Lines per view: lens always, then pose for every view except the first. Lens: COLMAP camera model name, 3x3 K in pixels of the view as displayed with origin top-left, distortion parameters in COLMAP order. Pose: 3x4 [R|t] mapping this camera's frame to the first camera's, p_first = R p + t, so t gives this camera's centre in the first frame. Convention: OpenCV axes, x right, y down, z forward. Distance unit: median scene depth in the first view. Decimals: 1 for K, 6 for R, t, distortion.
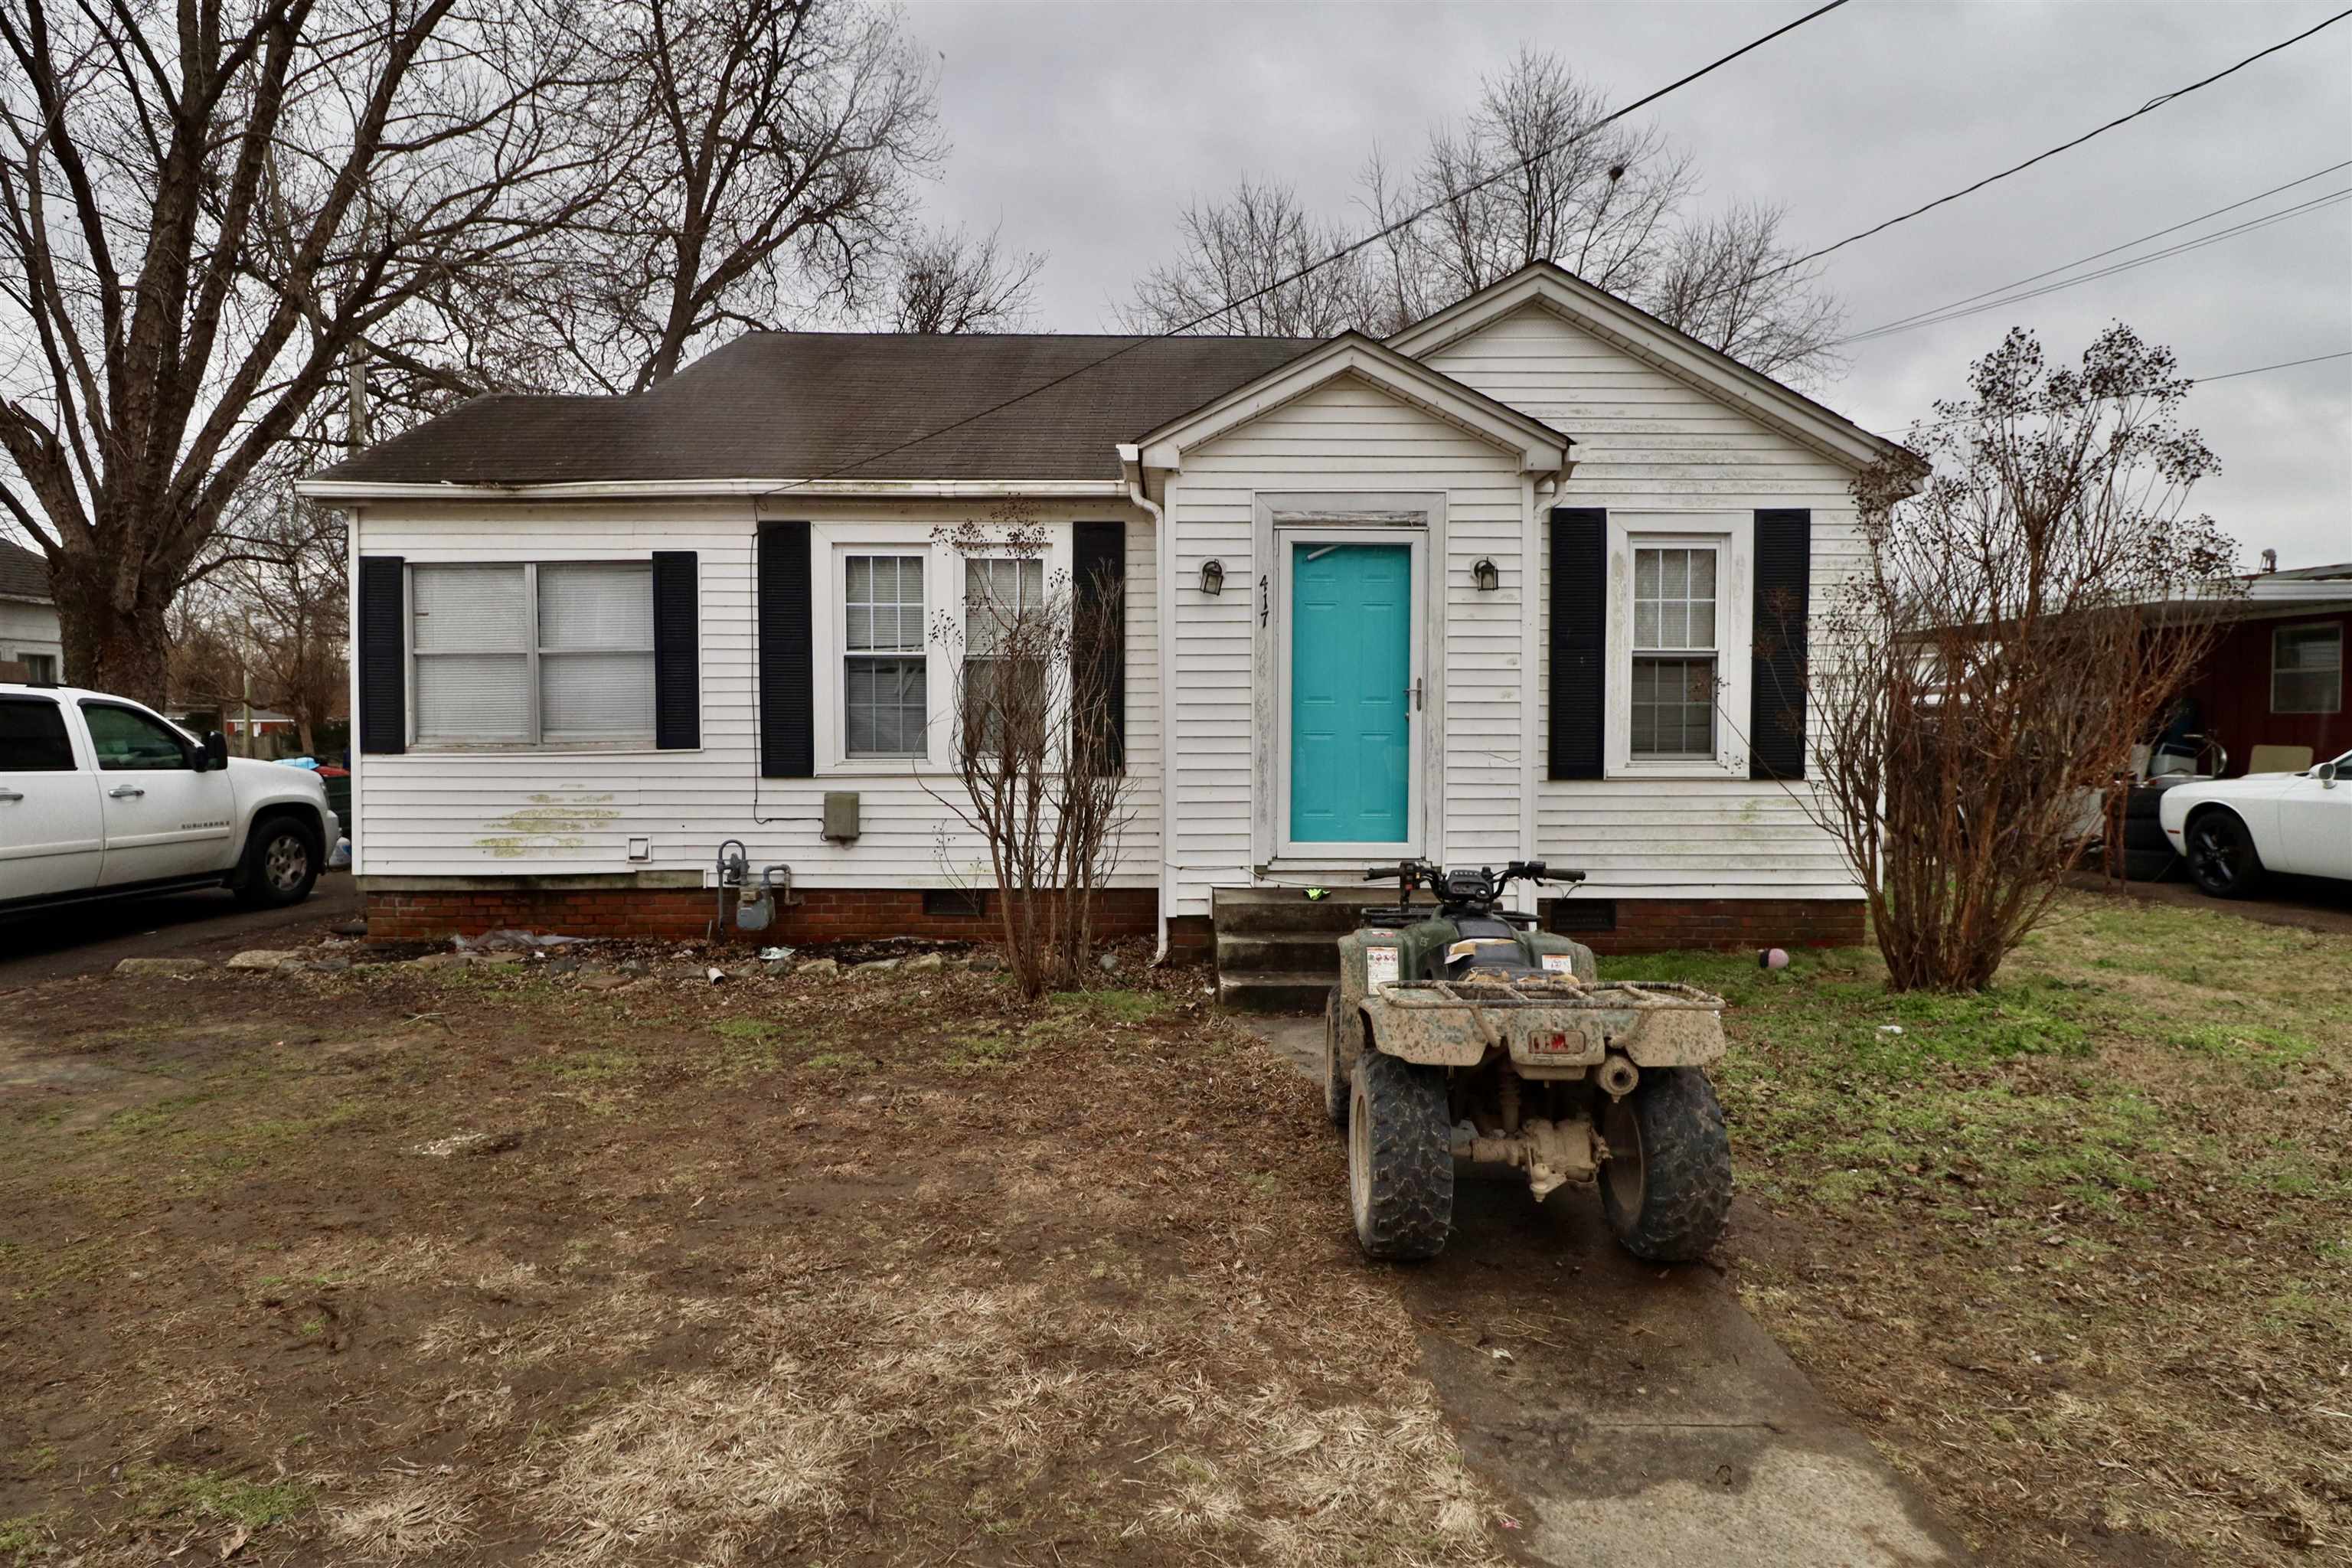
lens RADIAL K [[1220.8, 0, 1182.8], [0, 1220.8, 771.8], [0, 0, 1]] dist [-0.014355, -0.001516]
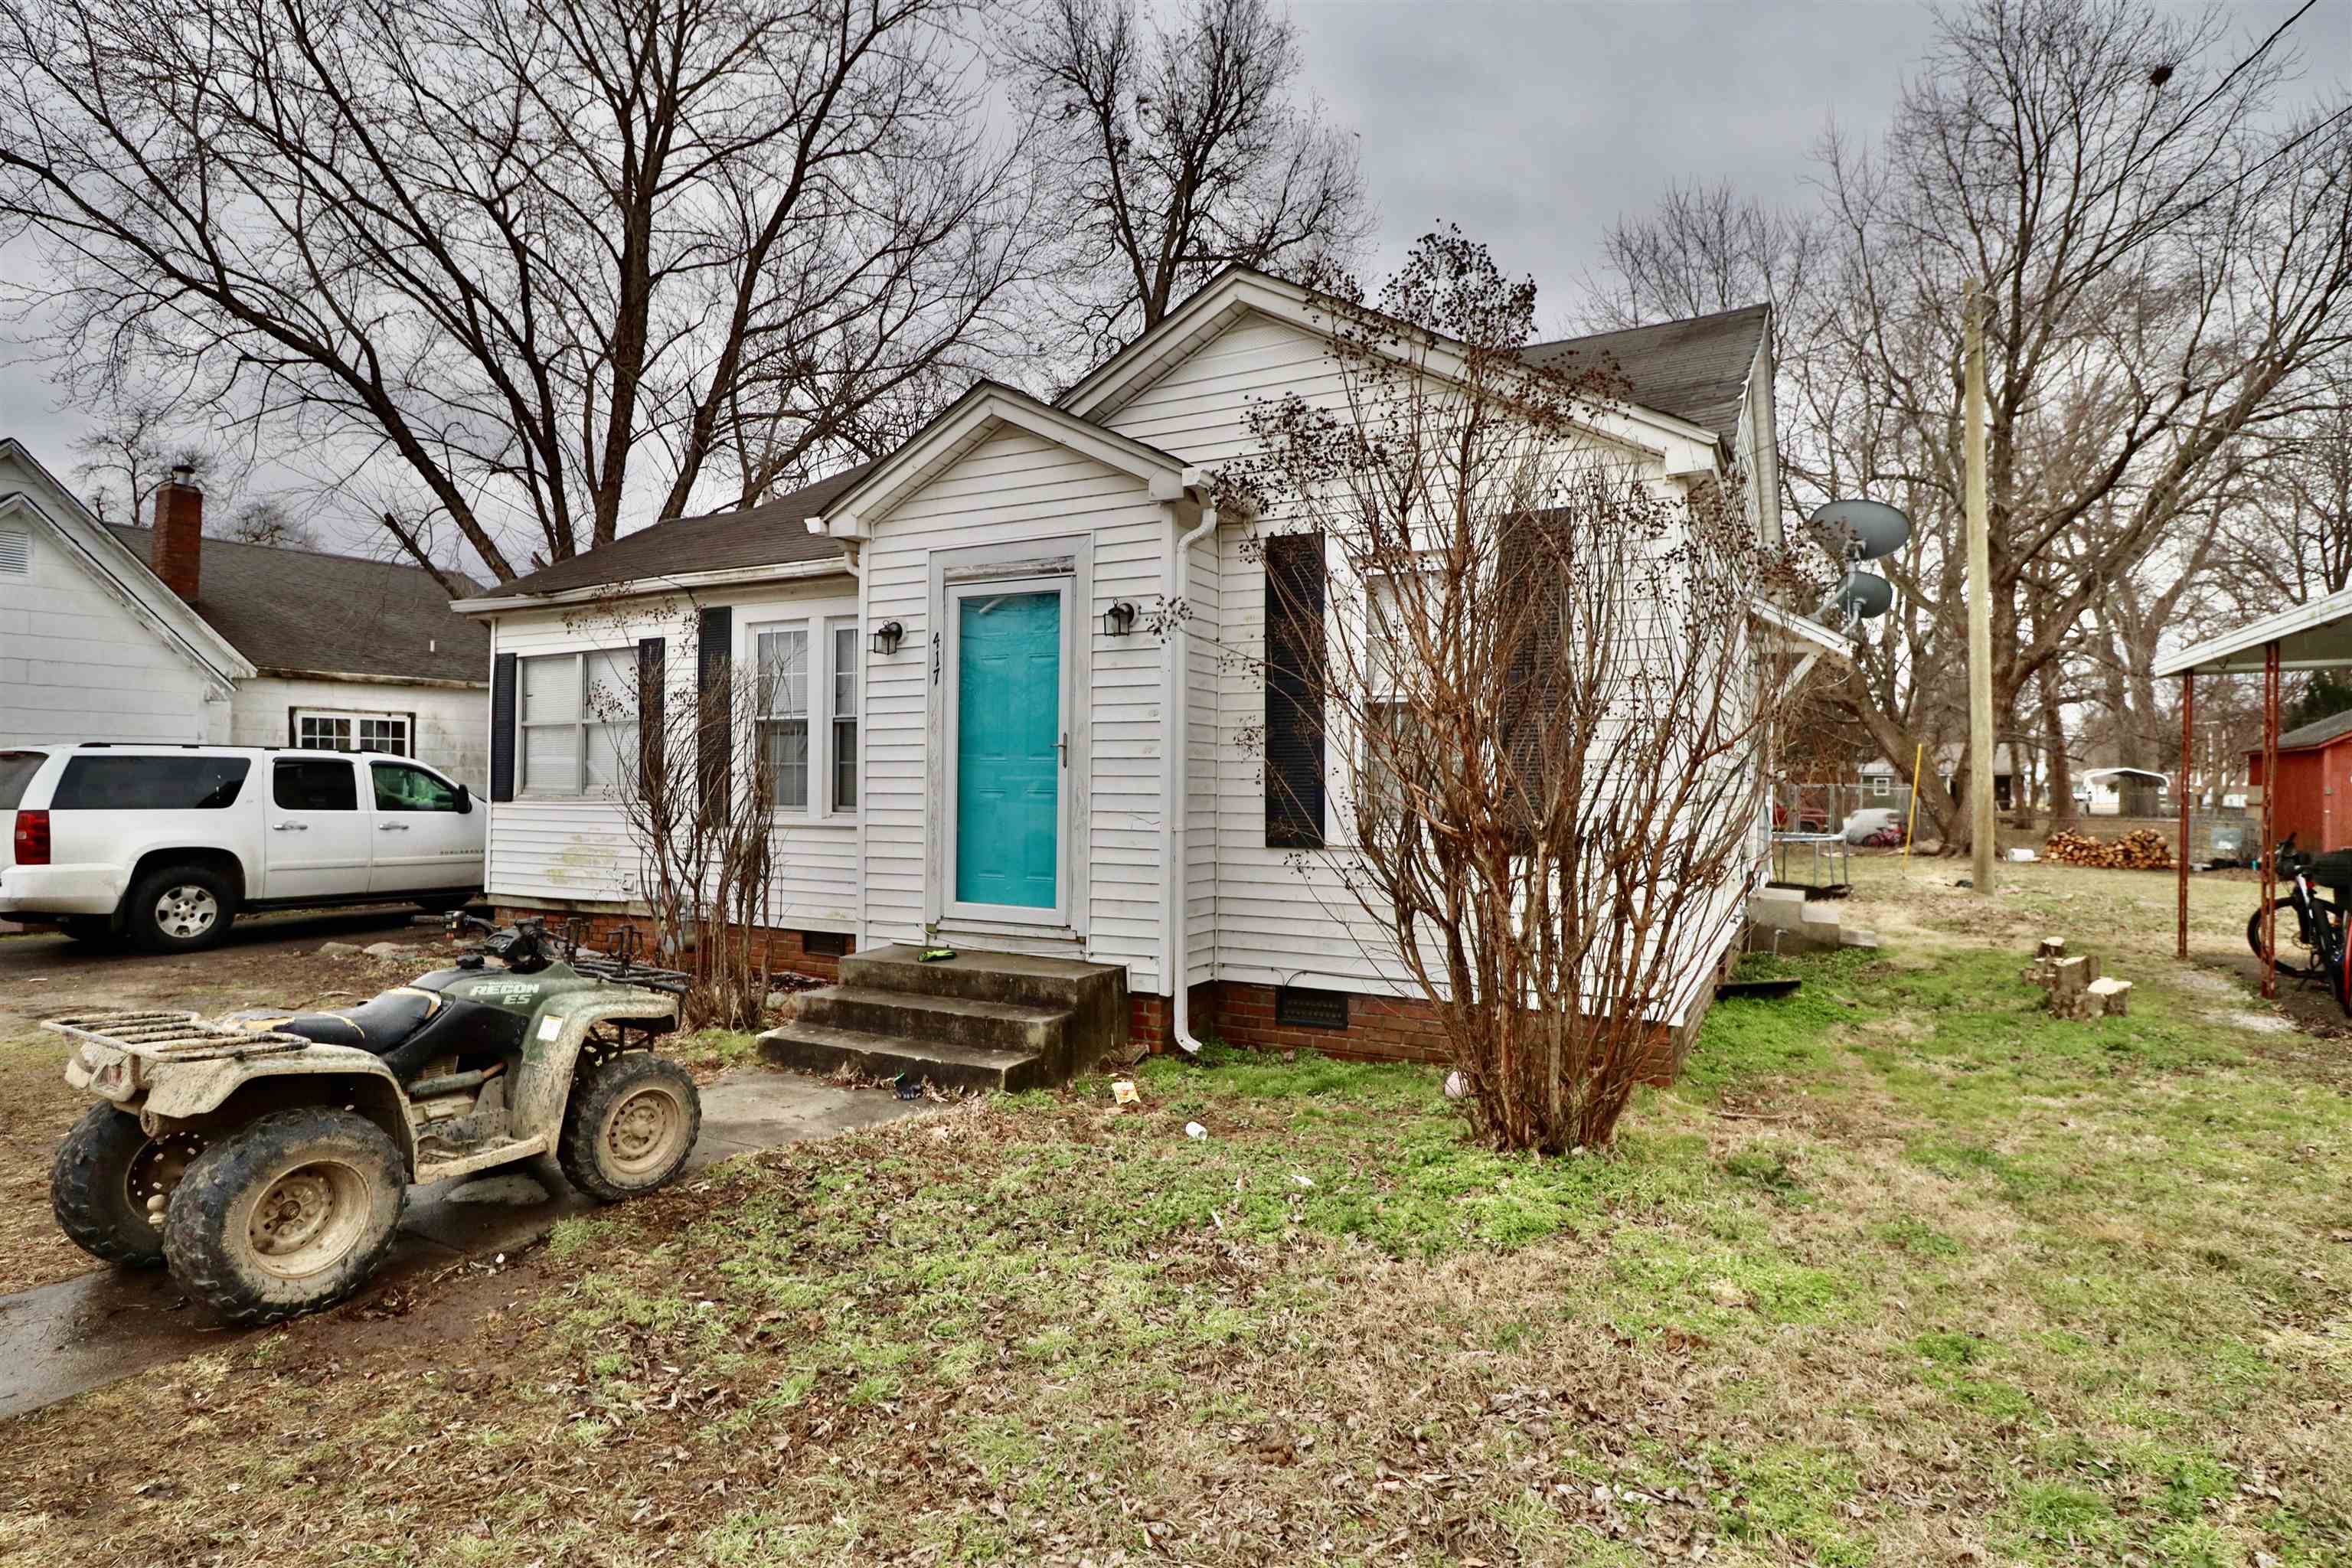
lens RADIAL K [[1220.8, 0, 1182.8], [0, 1220.8, 771.8], [0, 0, 1]] dist [-0.014355, -0.001516]
pose [[0.879538, 0.000510, -0.475828, 0.714768], [-0.024114, 0.998762, -0.043502, -0.008279], [0.475217, 0.049736, 0.878462, 0.220168]]
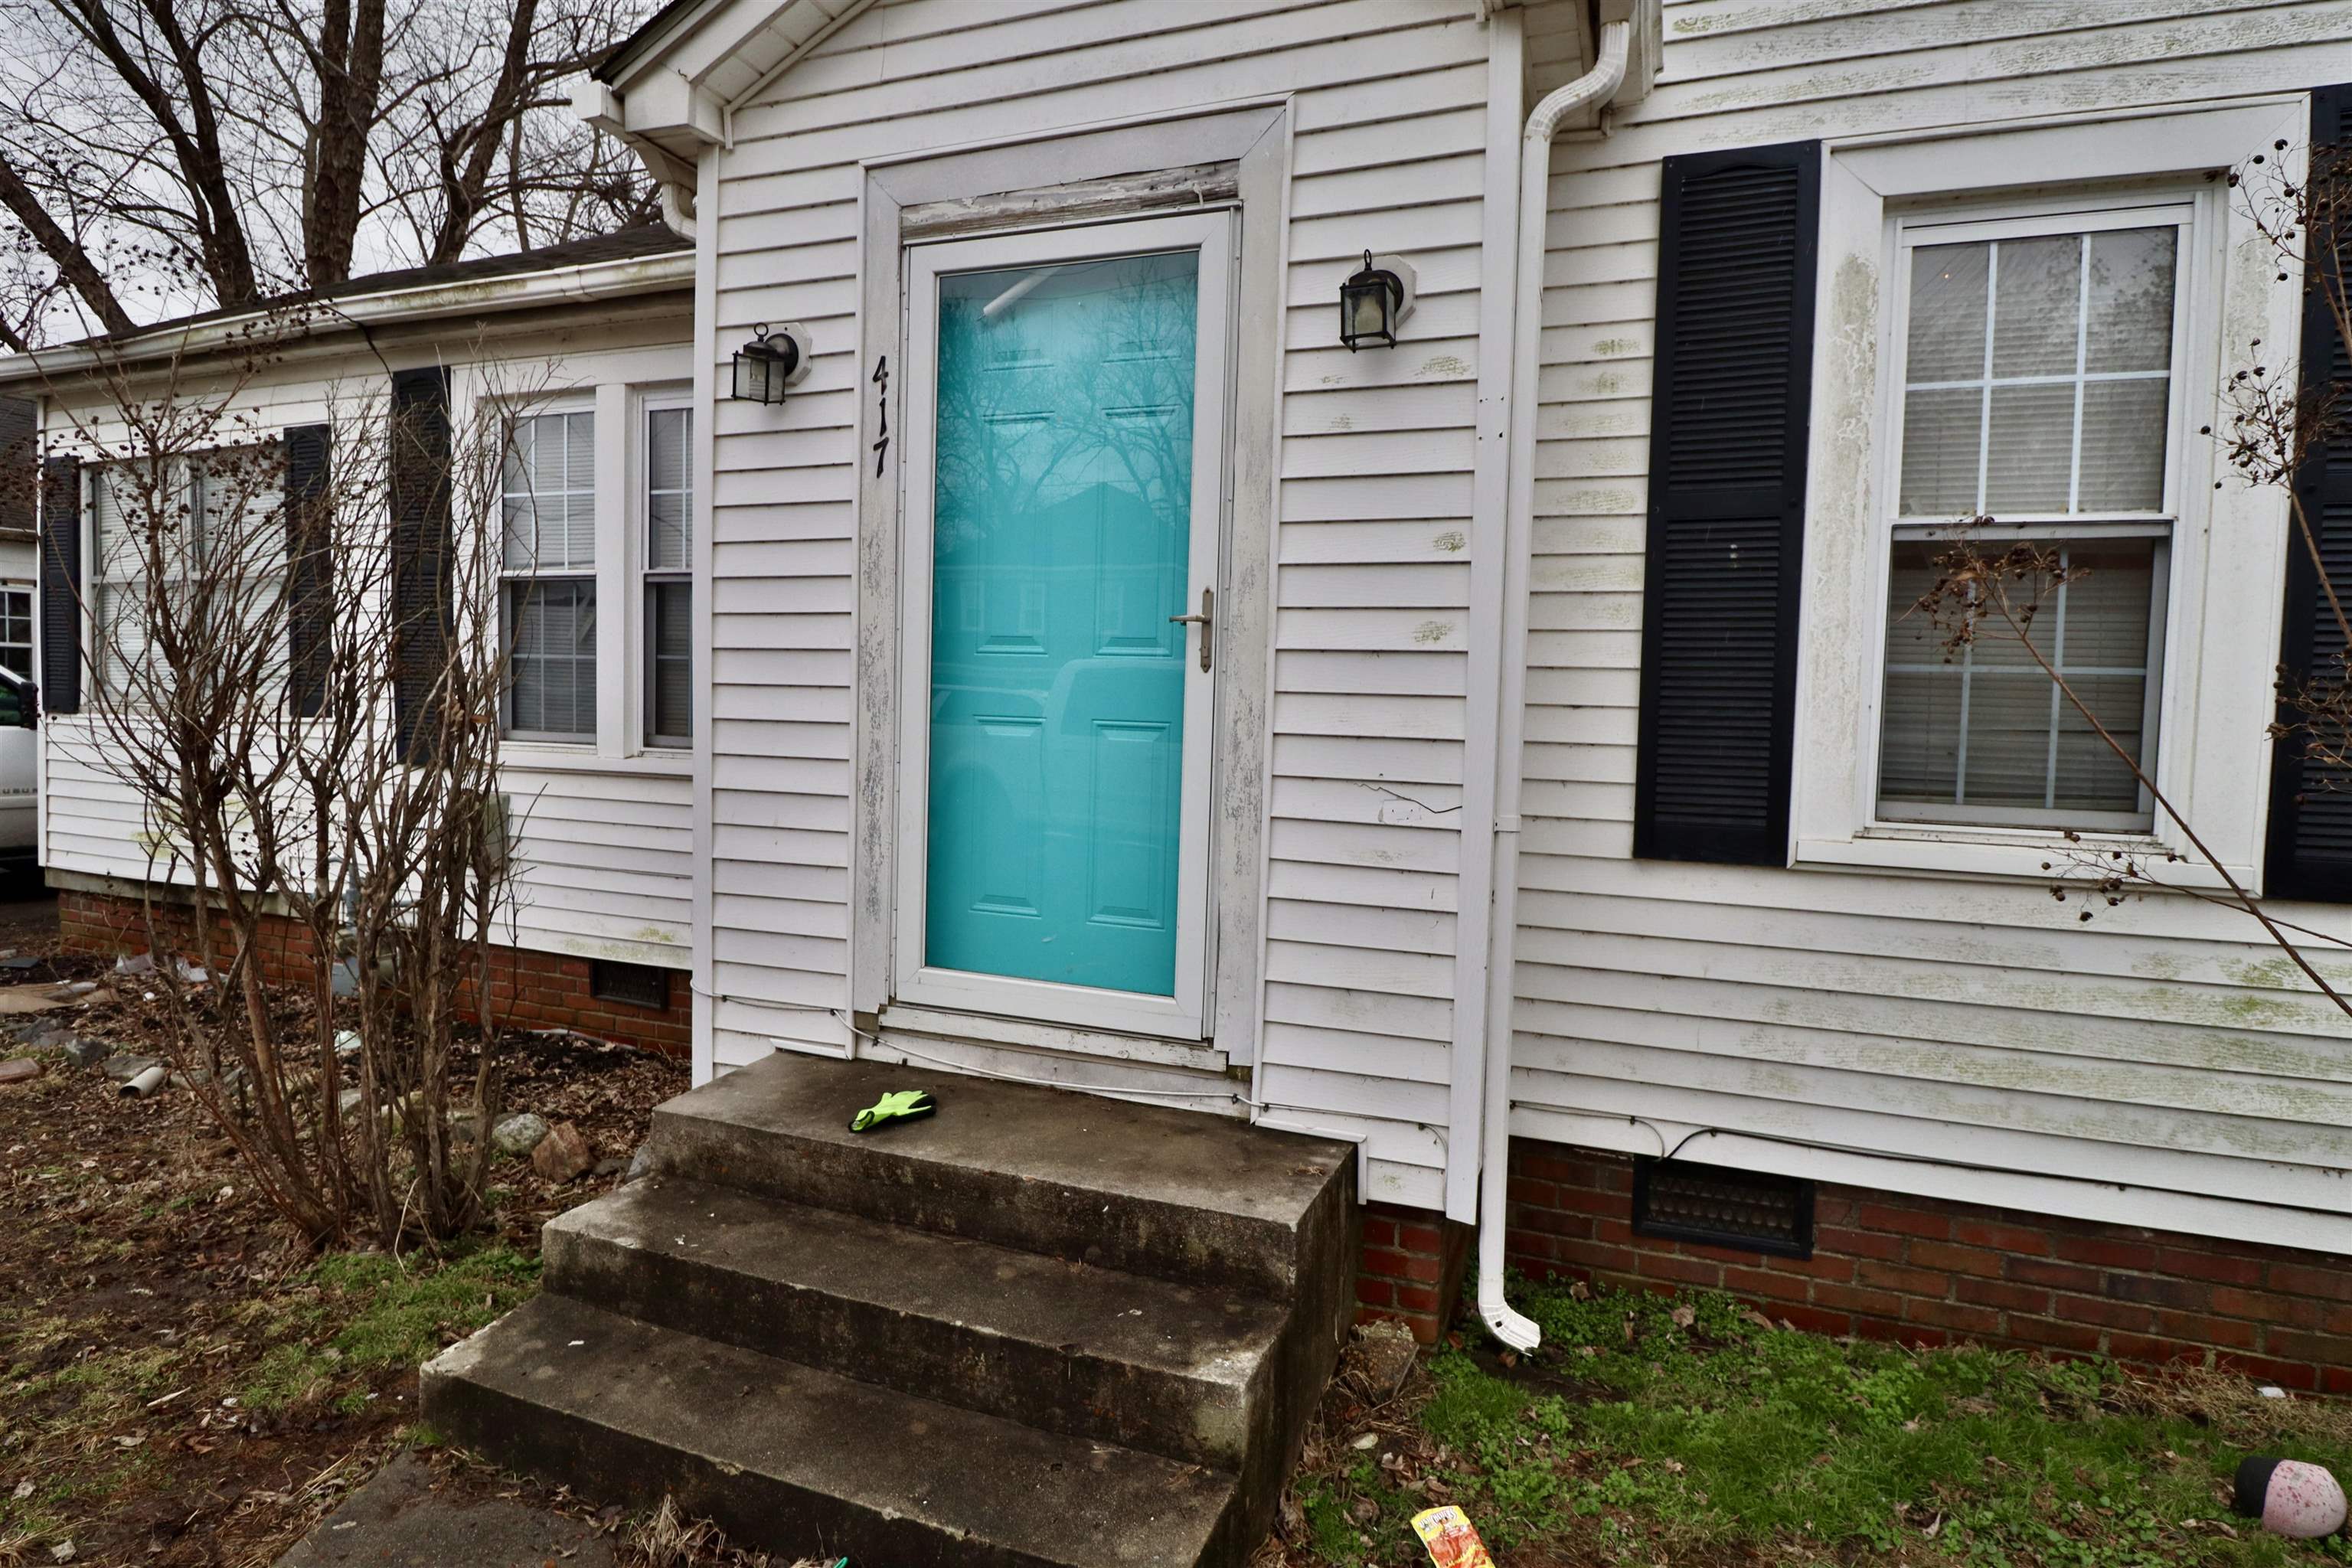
lens RADIAL K [[1220.8, 0, 1182.8], [0, 1220.8, 771.8], [0, 0, 1]] dist [-0.014355, -0.001516]
pose [[0.932063, 0.044509, -0.359552, 0.328605], [-0.040144, 0.999002, 0.019601, -0.024789], [0.360065, -0.003836, 0.932919, 0.624824]]
